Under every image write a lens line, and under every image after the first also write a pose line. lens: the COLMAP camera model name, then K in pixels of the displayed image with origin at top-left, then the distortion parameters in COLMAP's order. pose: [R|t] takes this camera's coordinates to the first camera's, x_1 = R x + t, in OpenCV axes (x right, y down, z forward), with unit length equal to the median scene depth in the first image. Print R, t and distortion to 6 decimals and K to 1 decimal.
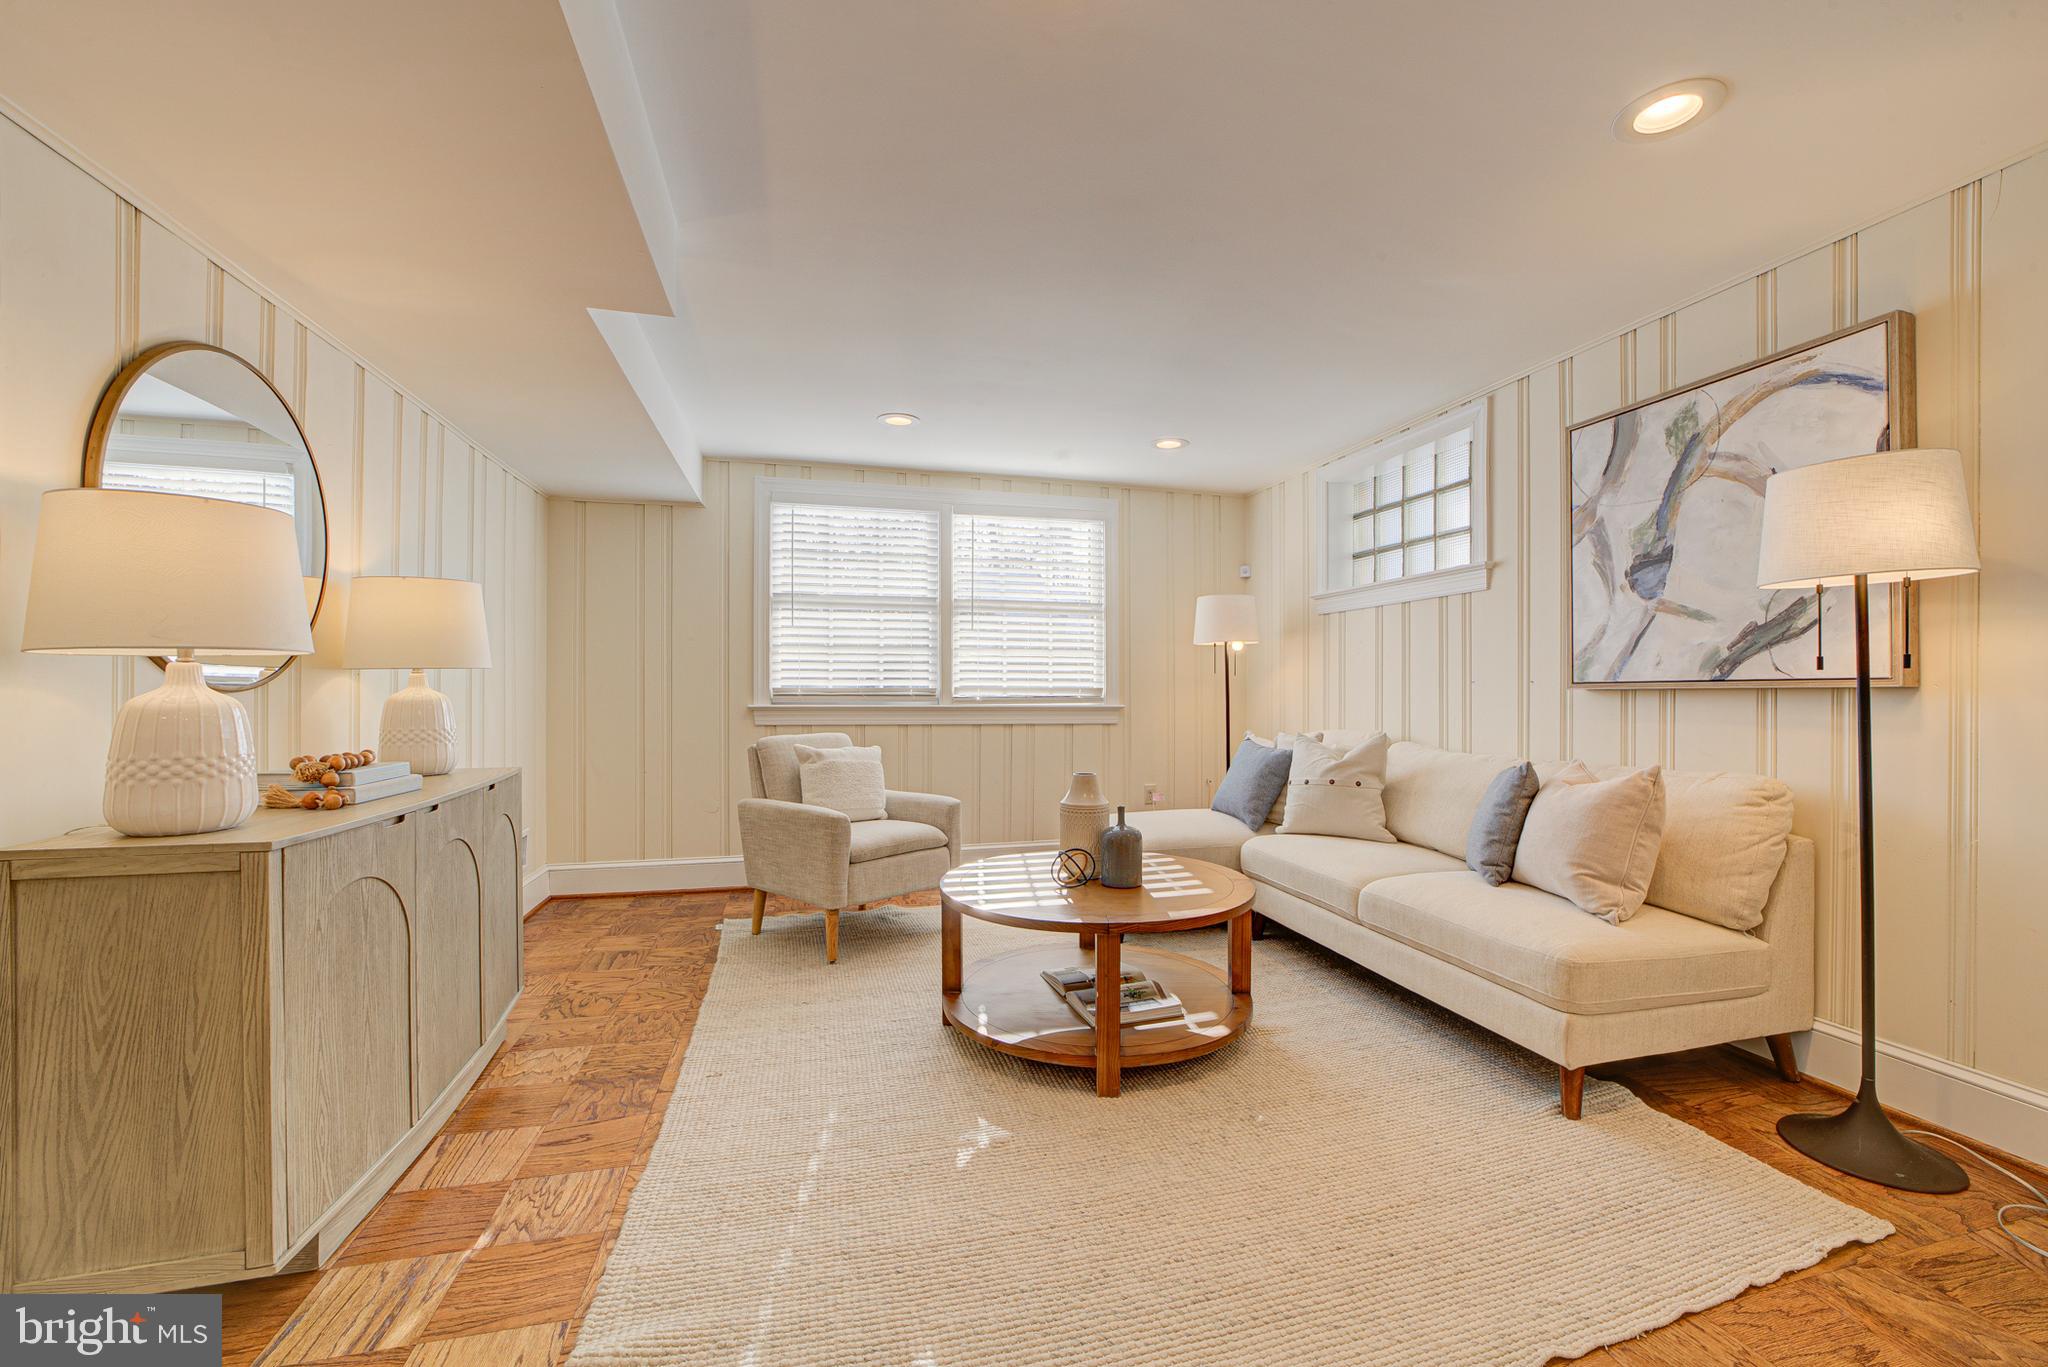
lens RADIAL K [[832.4, 0, 1024.1], [0, 832.4, 685.5], [0, 0, 1]] dist [-0.022659, 0.004514]
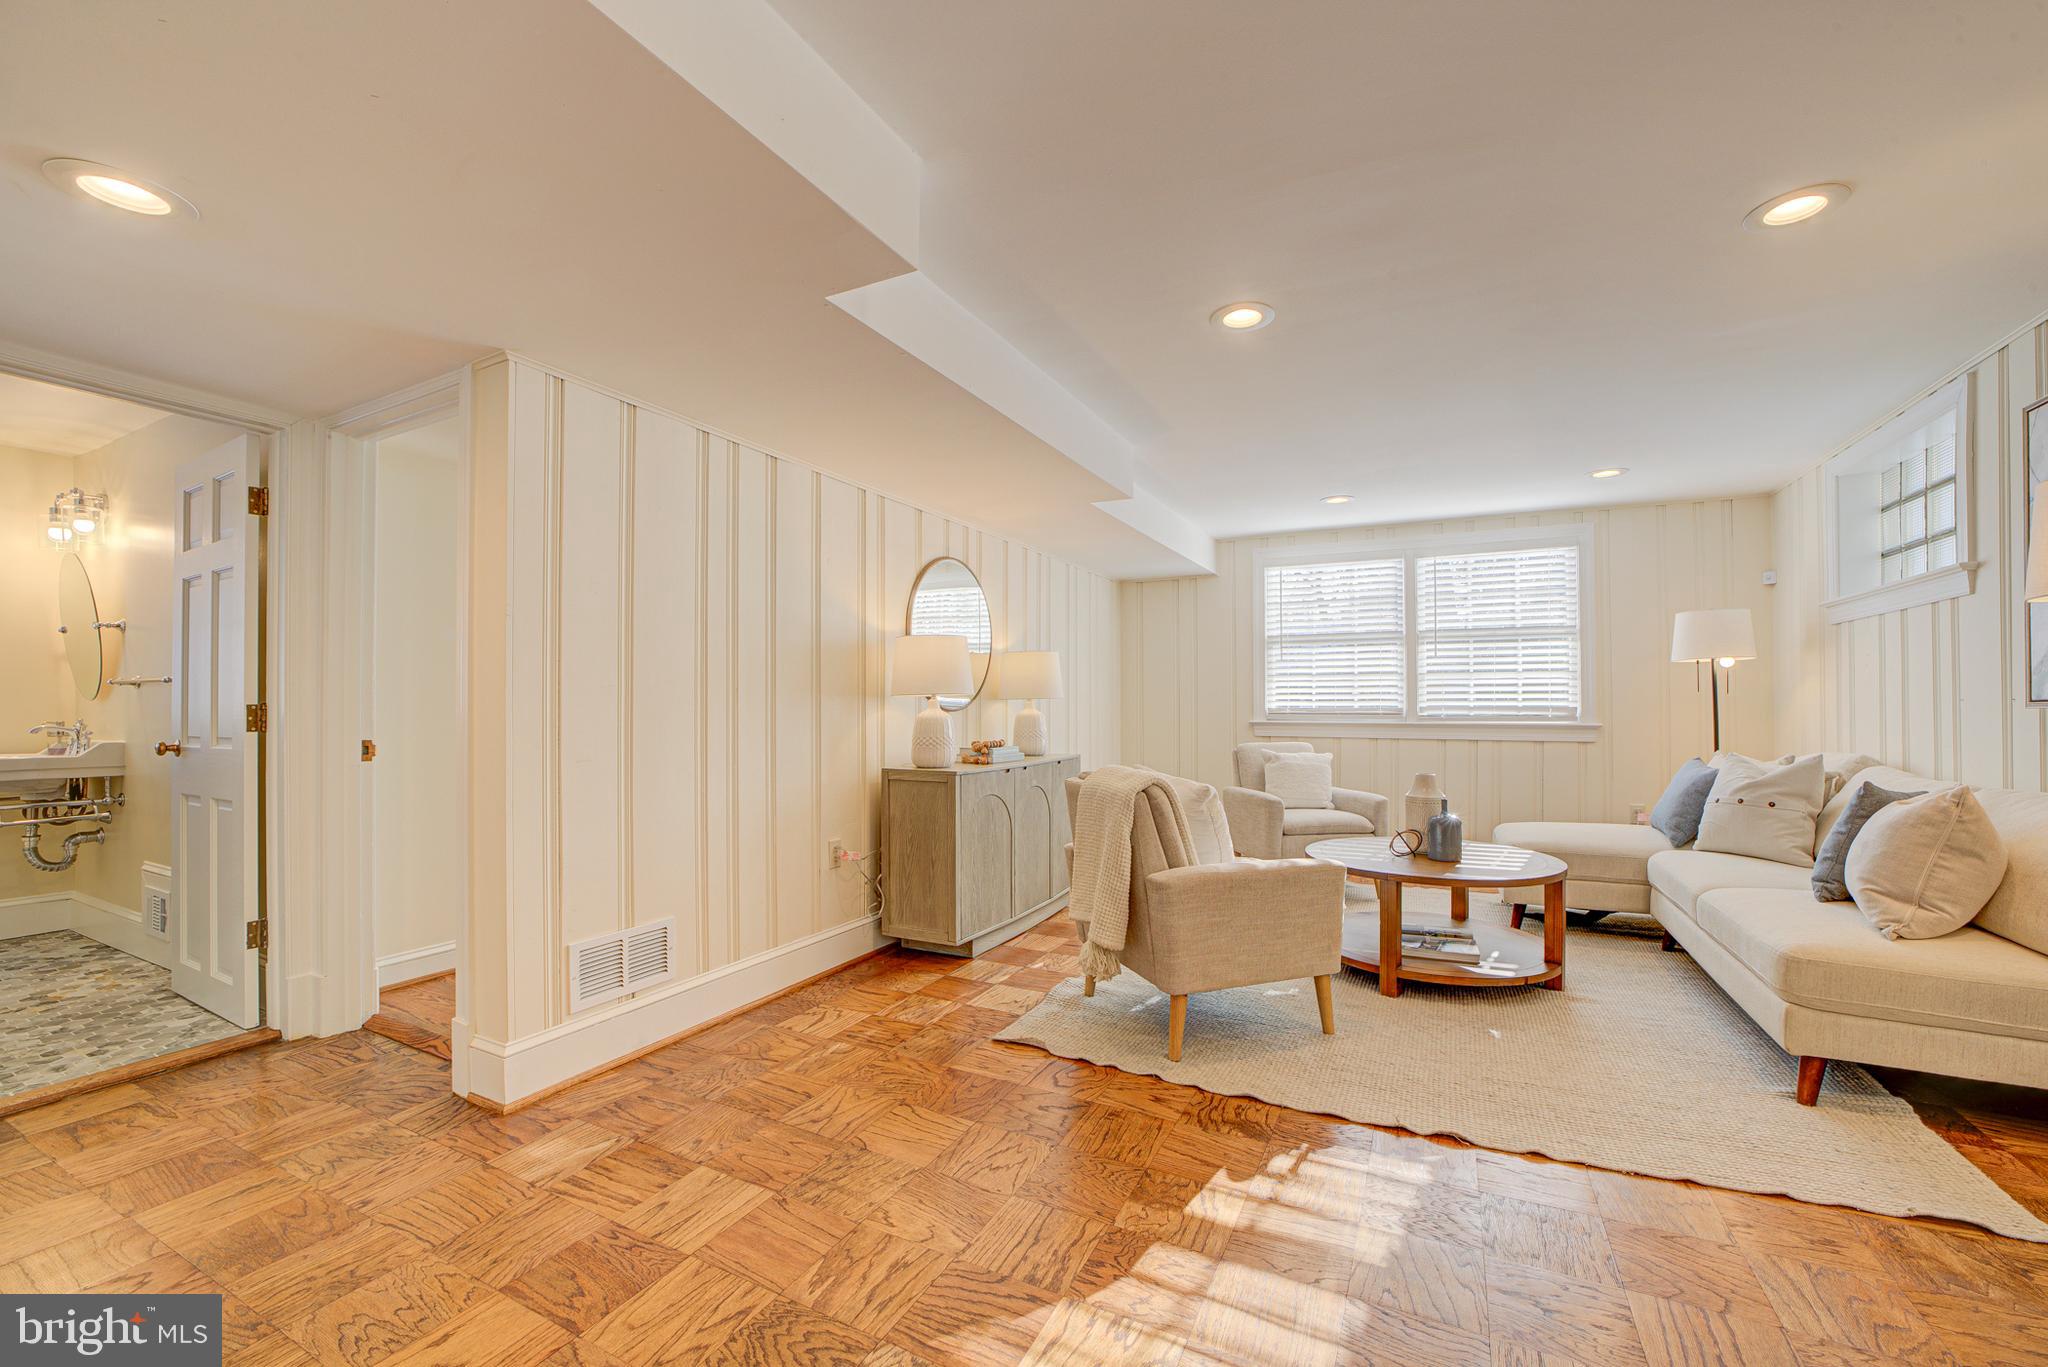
lens RADIAL K [[832.4, 0, 1024.8], [0, 832.4, 693.3], [0, 0, 1]] dist [-0.022659, 0.004514]
pose [[0.739898, -0.014091, -0.672571, 0.379969], [0.005338, 0.999872, -0.015076, -0.003036], [0.672698, 0.007564, 0.739879, -0.296577]]
